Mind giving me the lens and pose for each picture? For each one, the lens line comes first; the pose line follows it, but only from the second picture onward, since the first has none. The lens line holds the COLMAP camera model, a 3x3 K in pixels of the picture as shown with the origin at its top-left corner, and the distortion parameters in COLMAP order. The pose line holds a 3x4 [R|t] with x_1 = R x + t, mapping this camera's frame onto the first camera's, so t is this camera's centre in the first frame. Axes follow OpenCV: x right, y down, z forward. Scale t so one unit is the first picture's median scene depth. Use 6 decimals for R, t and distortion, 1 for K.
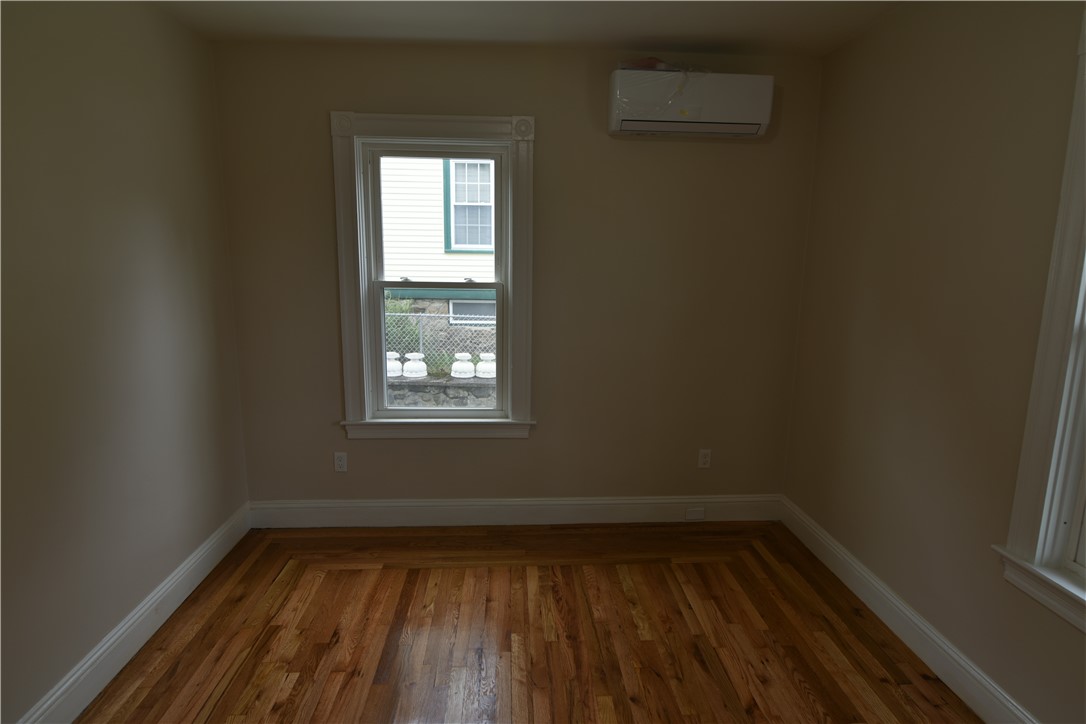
lens RADIAL K [[635.9, 0, 551.3], [0, 635.9, 367.2], [0, 0, 1]] dist [0.064879, 0.002529]
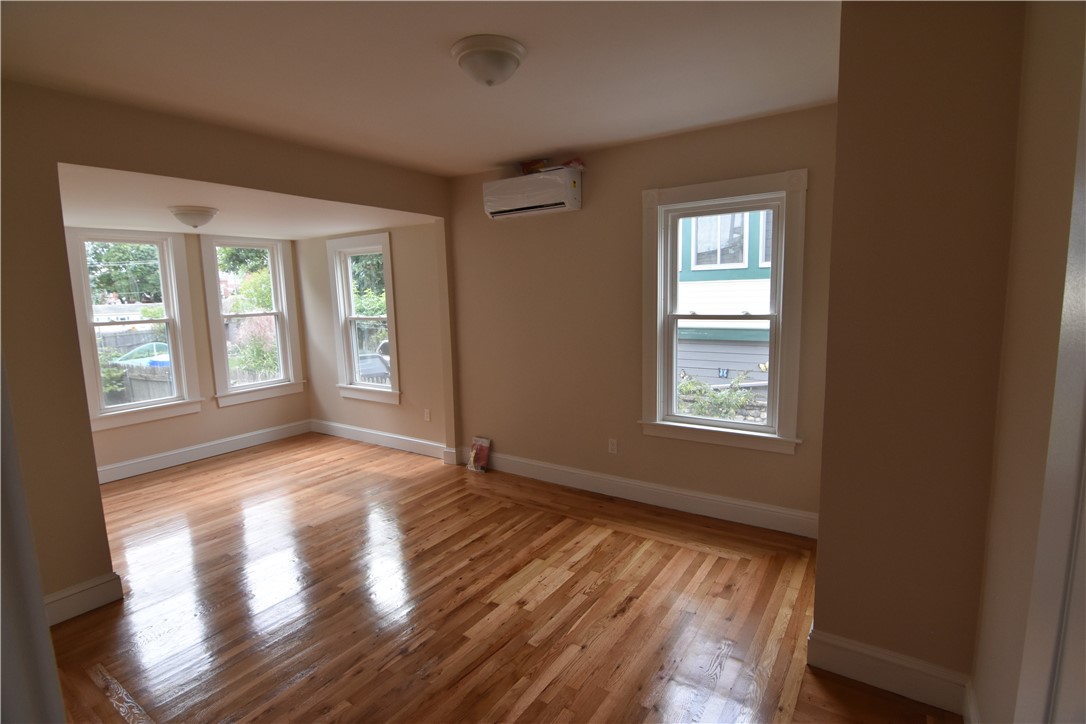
lens RADIAL K [[527.9, 0, 538.3], [0, 527.9, 363.7], [0, 0, 1]] dist [-0.008809, -0.003034]
pose [[0.791652, 0.044218, -0.609371, 0.164114], [-0.068501, 0.997513, -0.016609, 0.000208], [0.607121, 0.054891, 0.792712, 0.005671]]
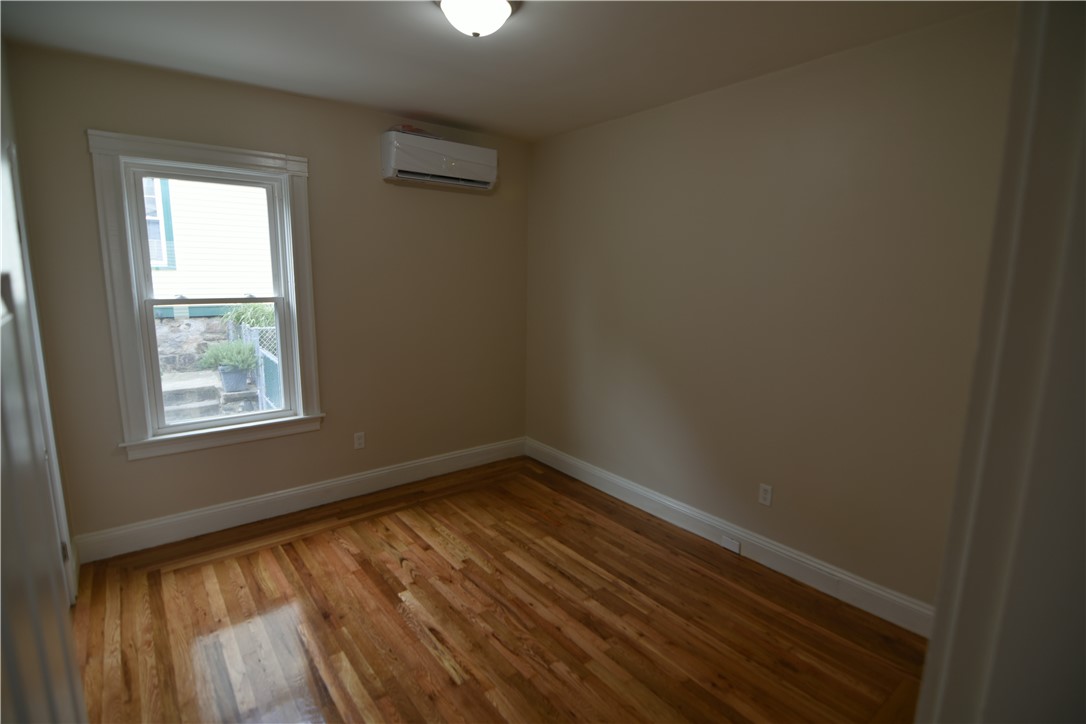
lens RADIAL K [[527.9, 0, 536.1], [0, 527.9, 363.2], [0, 0, 1]] dist [-0.008809, -0.003034]
pose [[0.824893, -0.101535, 0.556096, -0.235565], [0.100466, 0.994408, 0.032537, -0.000546], [-0.556290, 0.029029, 0.830481, -0.020613]]
